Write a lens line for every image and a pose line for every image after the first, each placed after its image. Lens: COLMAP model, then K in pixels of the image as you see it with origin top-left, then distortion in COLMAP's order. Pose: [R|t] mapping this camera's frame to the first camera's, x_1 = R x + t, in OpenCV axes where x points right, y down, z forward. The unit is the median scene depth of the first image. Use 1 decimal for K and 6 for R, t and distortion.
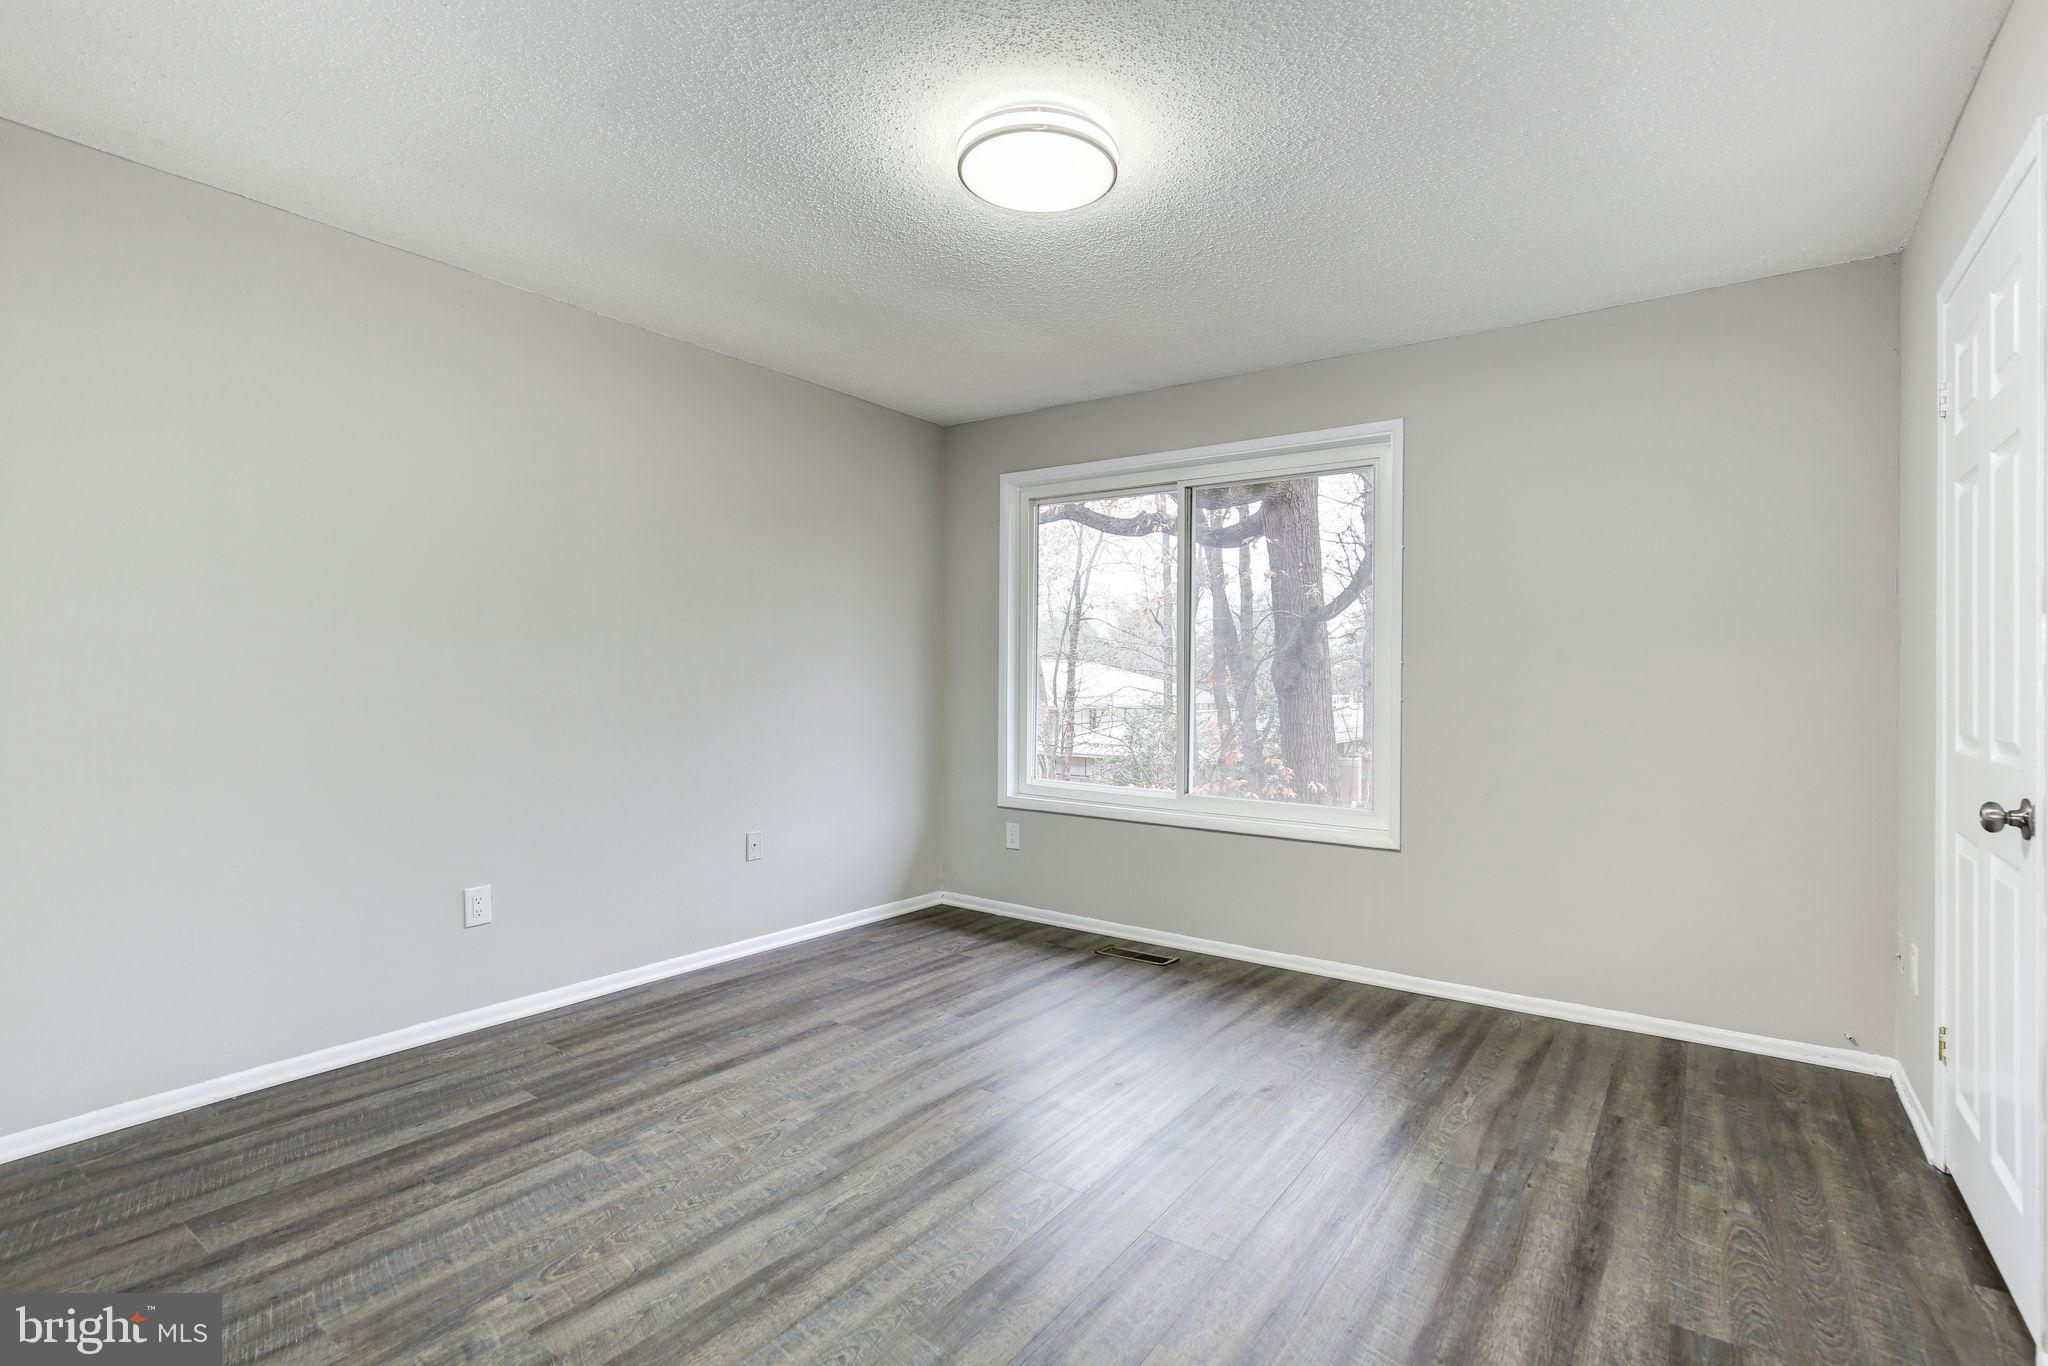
lens RADIAL K [[933.2, 0, 1037.6], [0, 933.2, 690.6], [0, 0, 1]] dist [-0.014110, 0.004216]
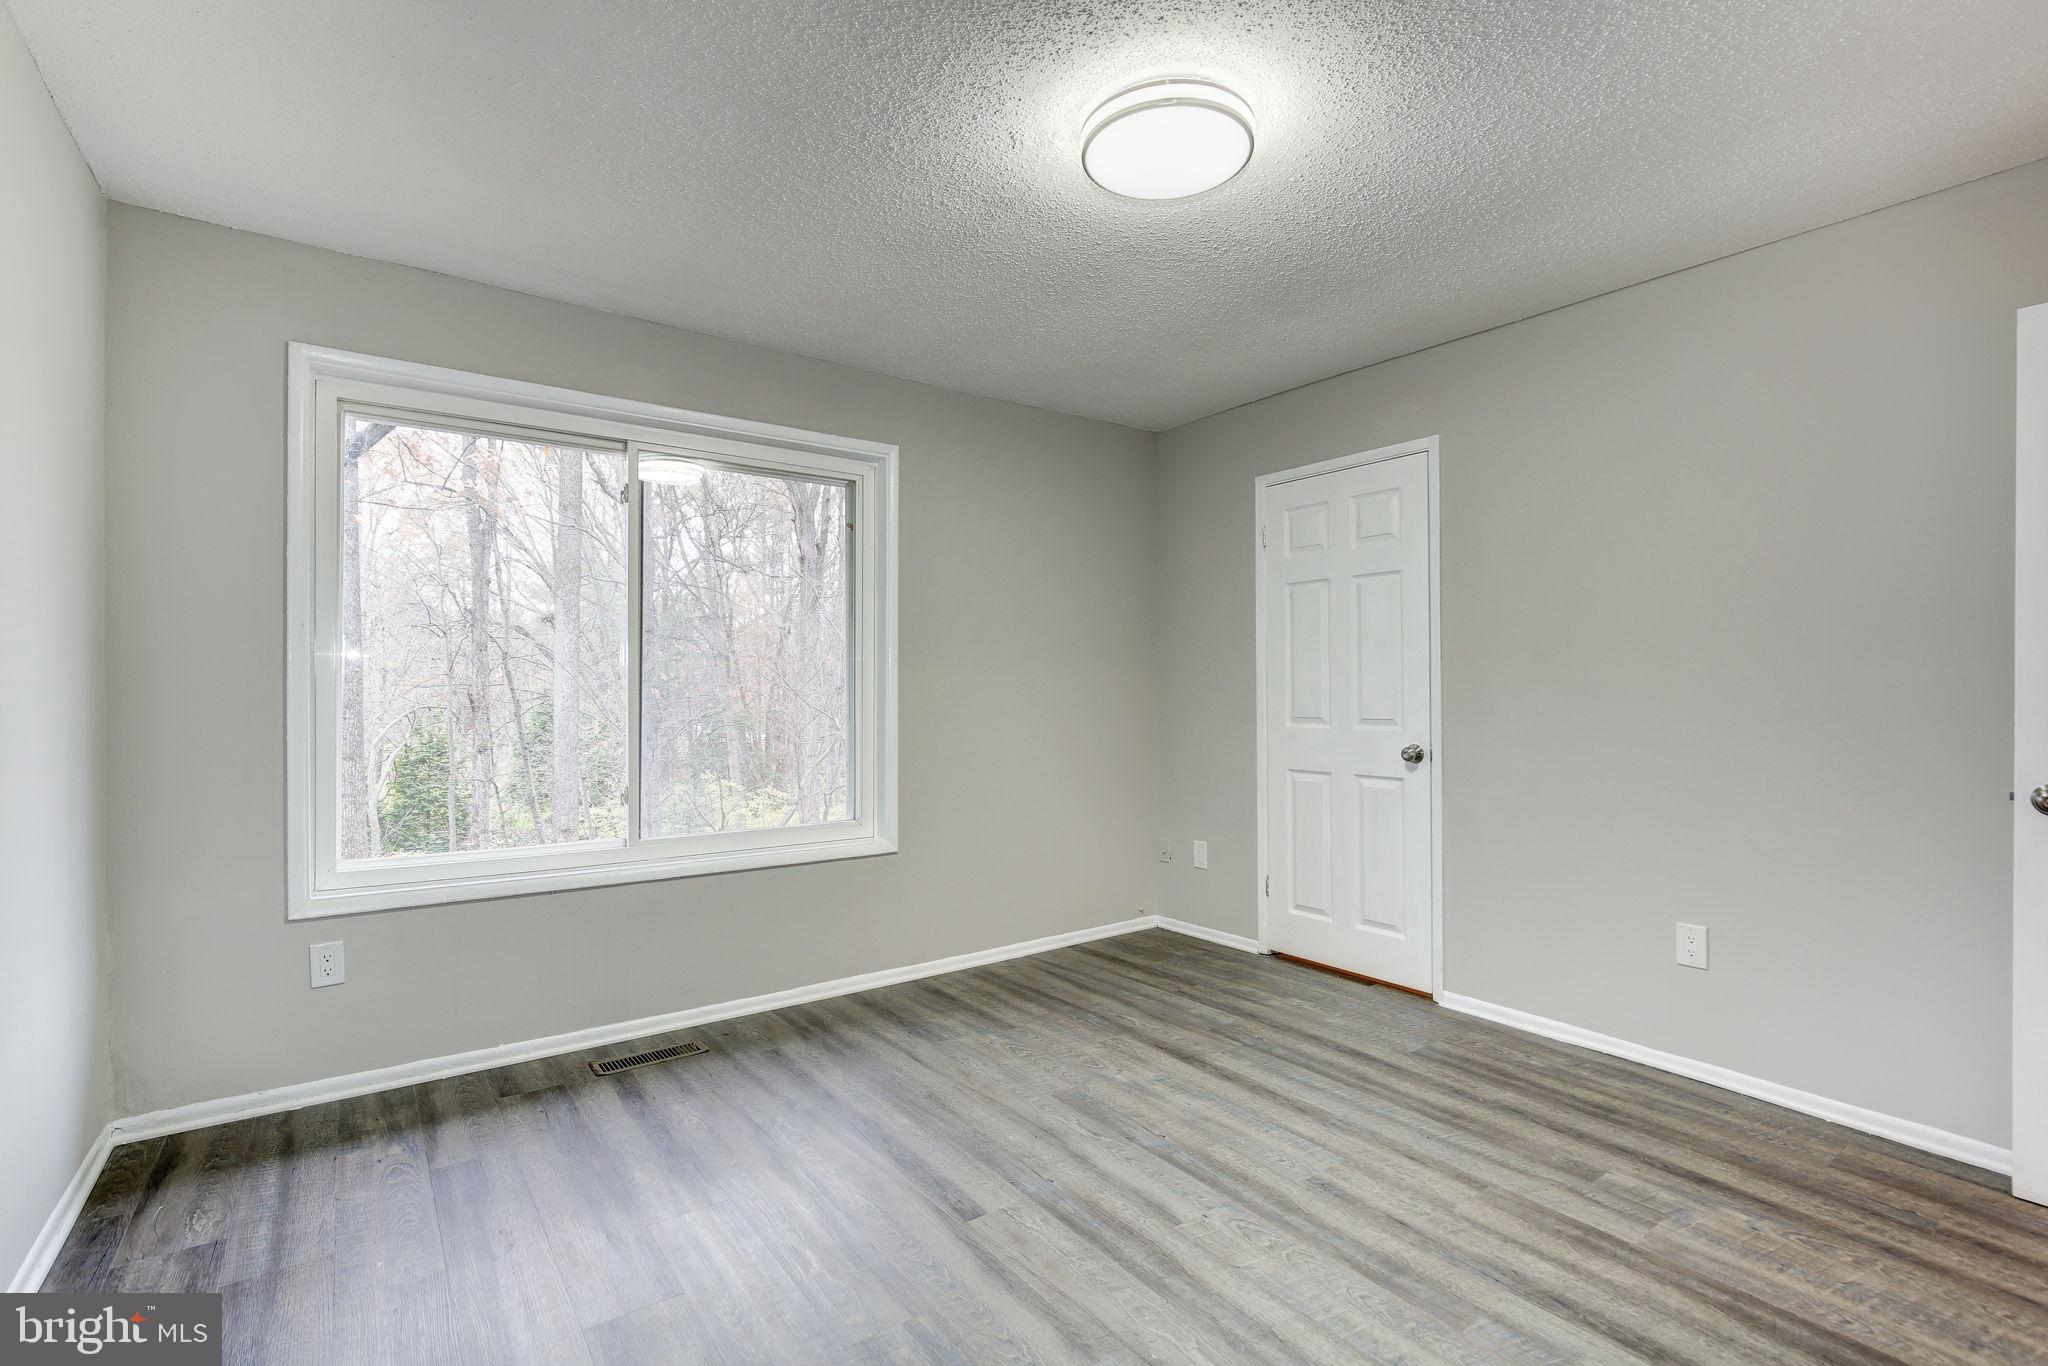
lens RADIAL K [[967.4, 0, 1019.1], [0, 967.4, 680.1], [0, 0, 1]] dist [-0.013040, 0.001045]
pose [[0.317196, -0.002824, 0.948356, -0.895874], [0.017192, 0.999848, -0.002773, -0.021799], [-0.948204, 0.017184, 0.317197, 0.773937]]
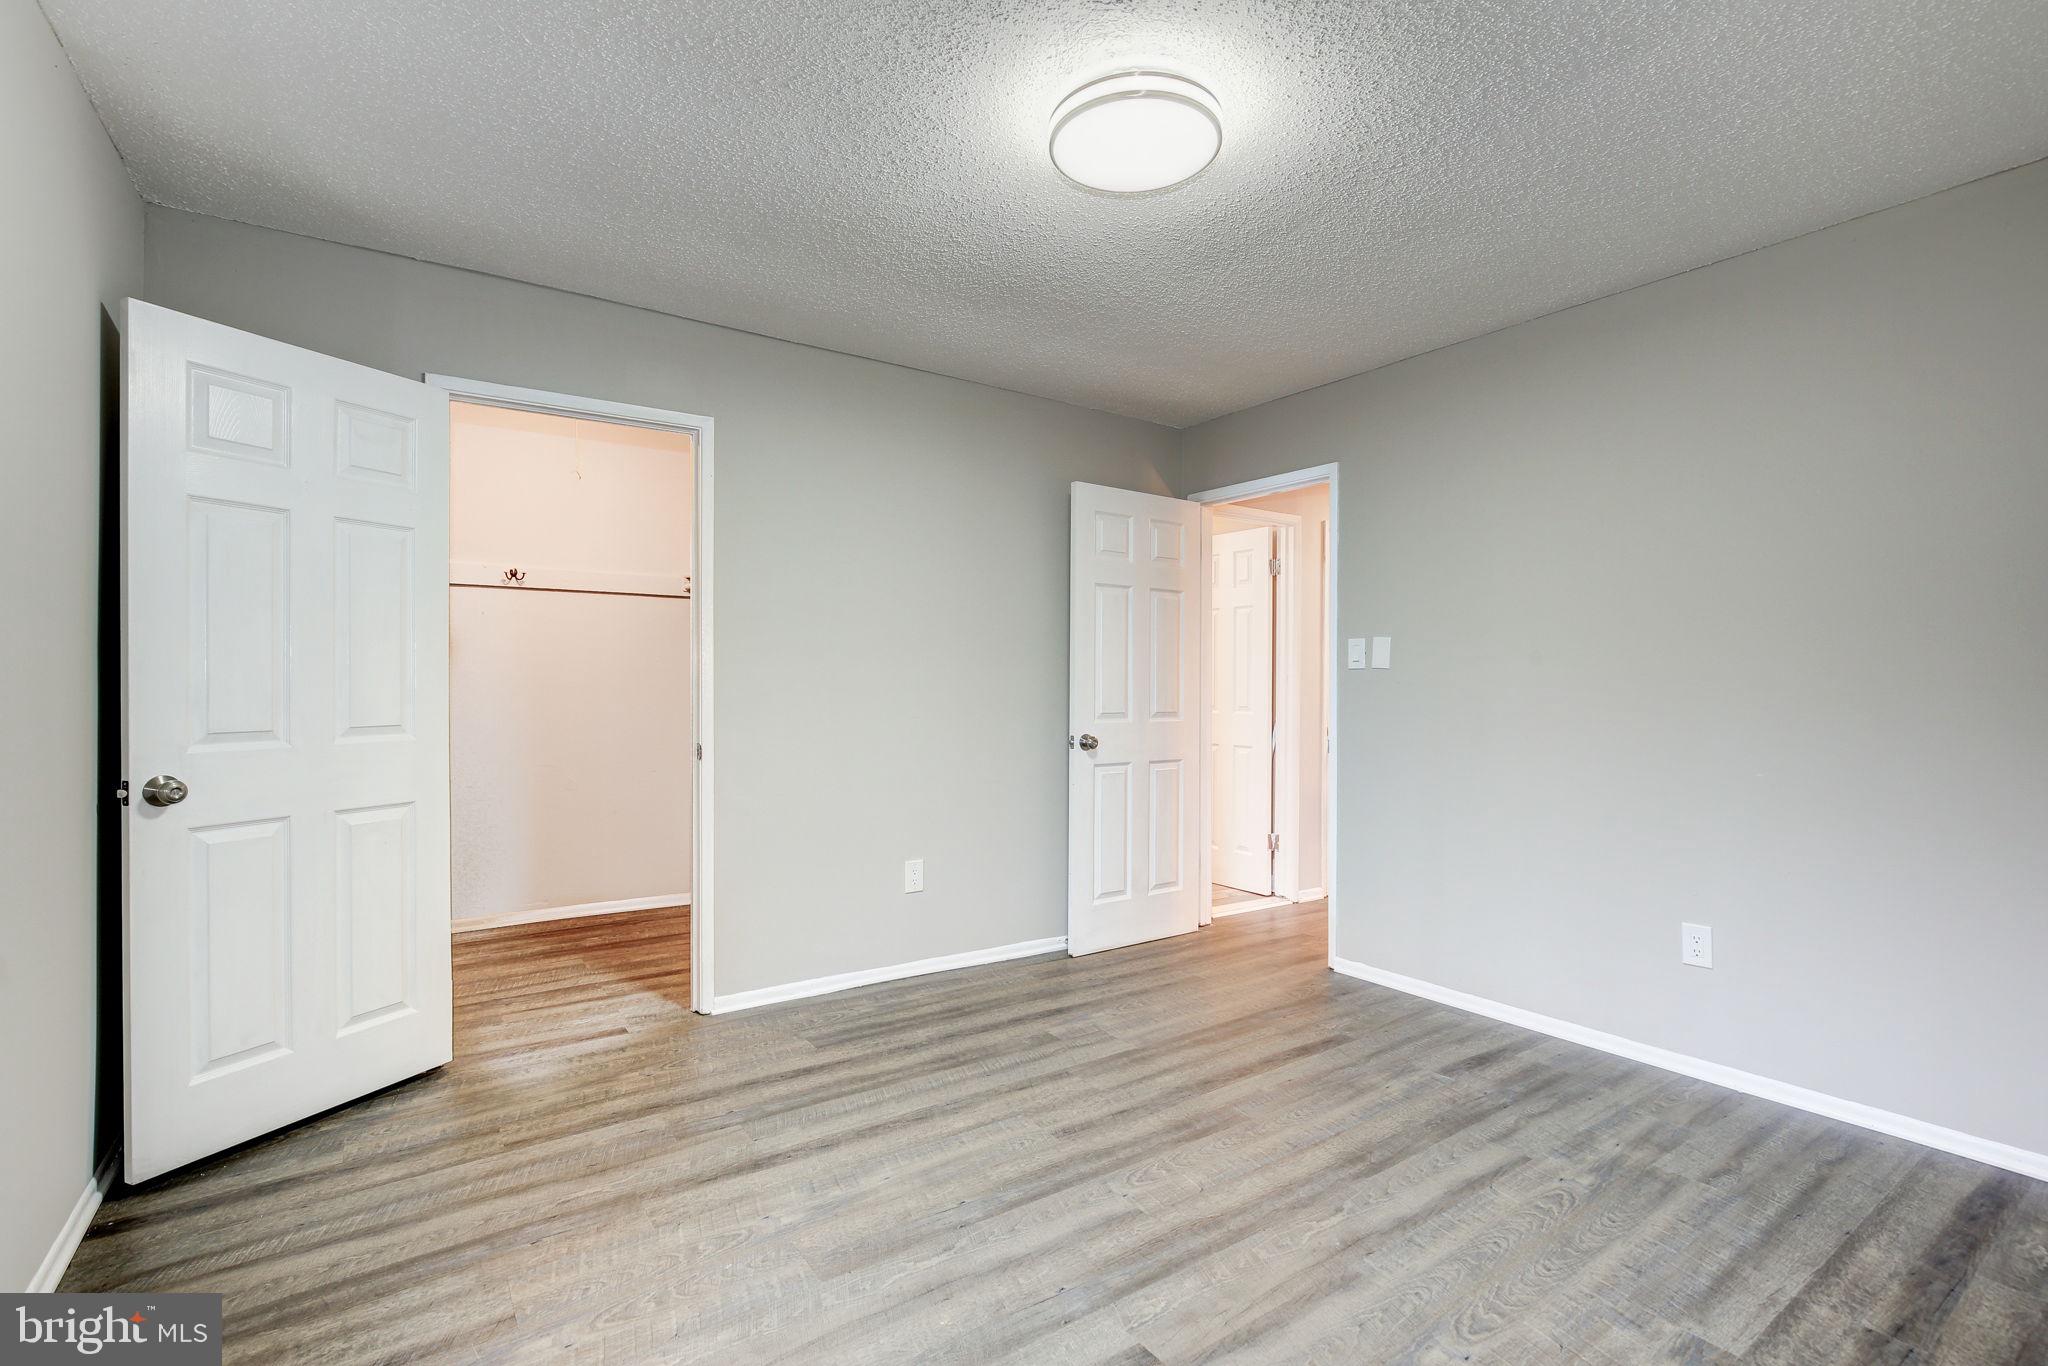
lens RADIAL K [[933.2, 0, 1037.6], [0, 933.2, 690.6], [0, 0, 1]] dist [-0.014110, 0.004216]
pose [[-0.948047, -0.011902, 0.317906, -0.192672], [-0.005023, 0.999735, 0.022450, -0.031714], [-0.318089, 0.019687, -0.947856, 1.773973]]
